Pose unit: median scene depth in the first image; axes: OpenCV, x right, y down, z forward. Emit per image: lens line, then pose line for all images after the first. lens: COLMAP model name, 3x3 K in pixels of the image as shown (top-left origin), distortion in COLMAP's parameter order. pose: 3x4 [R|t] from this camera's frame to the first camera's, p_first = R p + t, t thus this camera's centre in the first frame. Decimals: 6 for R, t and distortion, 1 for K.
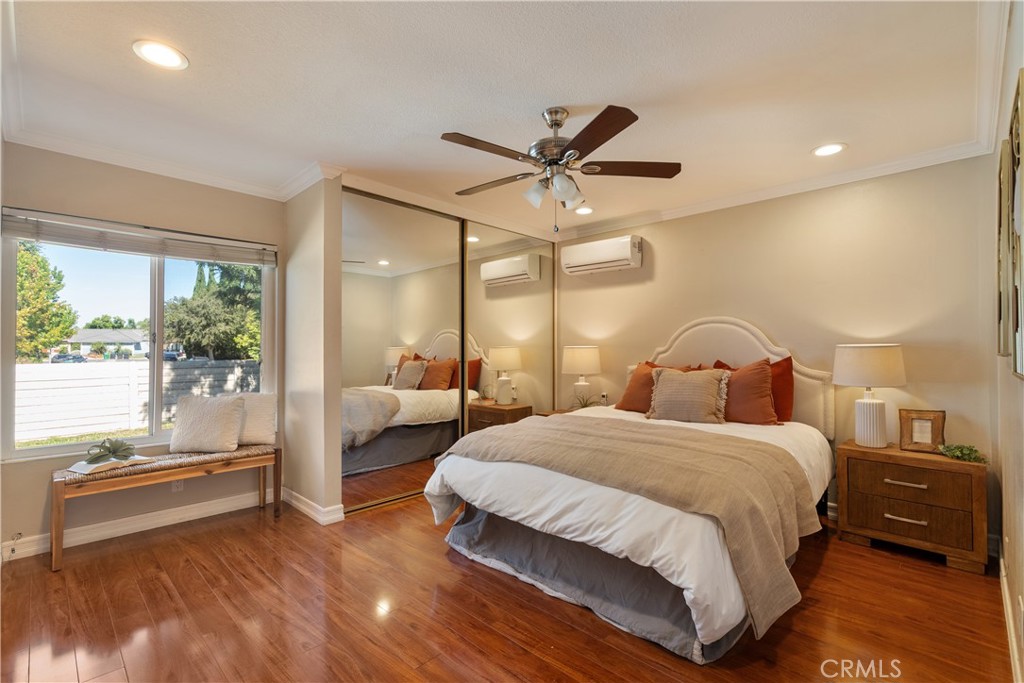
lens RADIAL K [[478.4, 0, 514.4], [0, 478.4, 343.3], [0, 0, 1]] dist [-0.020010, 0.004658]
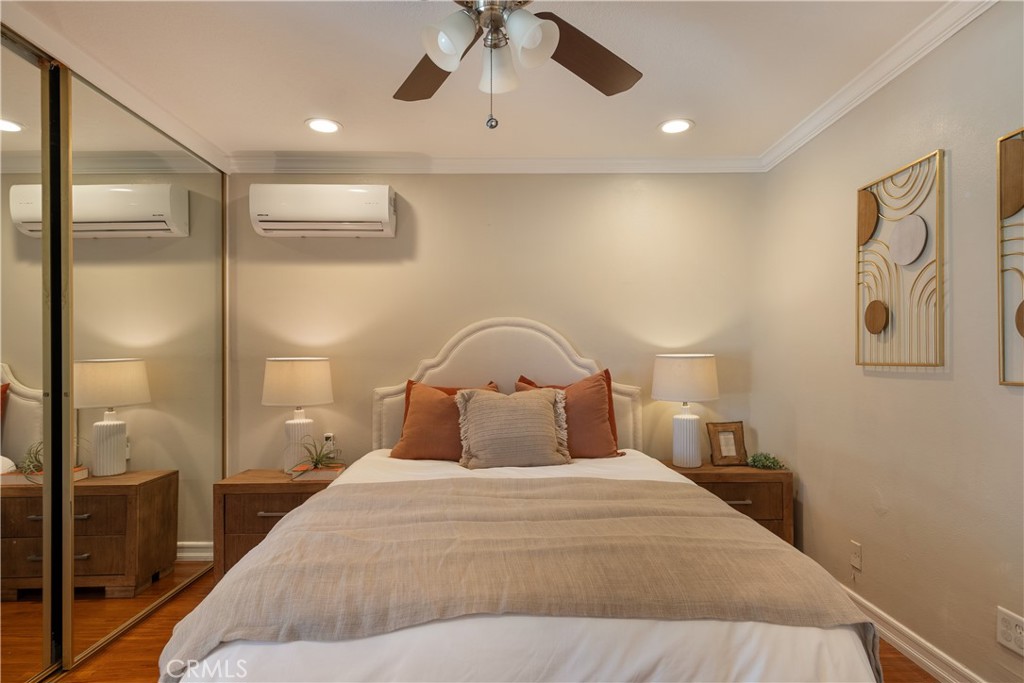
lens RADIAL K [[560.6, 0, 484.7], [0, 560.6, 360.8], [0, 0, 1]] dist [-0.003738, 0.001837]
pose [[0.693269, -0.005208, 0.720660, -0.234051], [-0.001614, 0.999960, 0.008778, 0.004176], [-0.720677, -0.007249, 0.693233, 0.420959]]
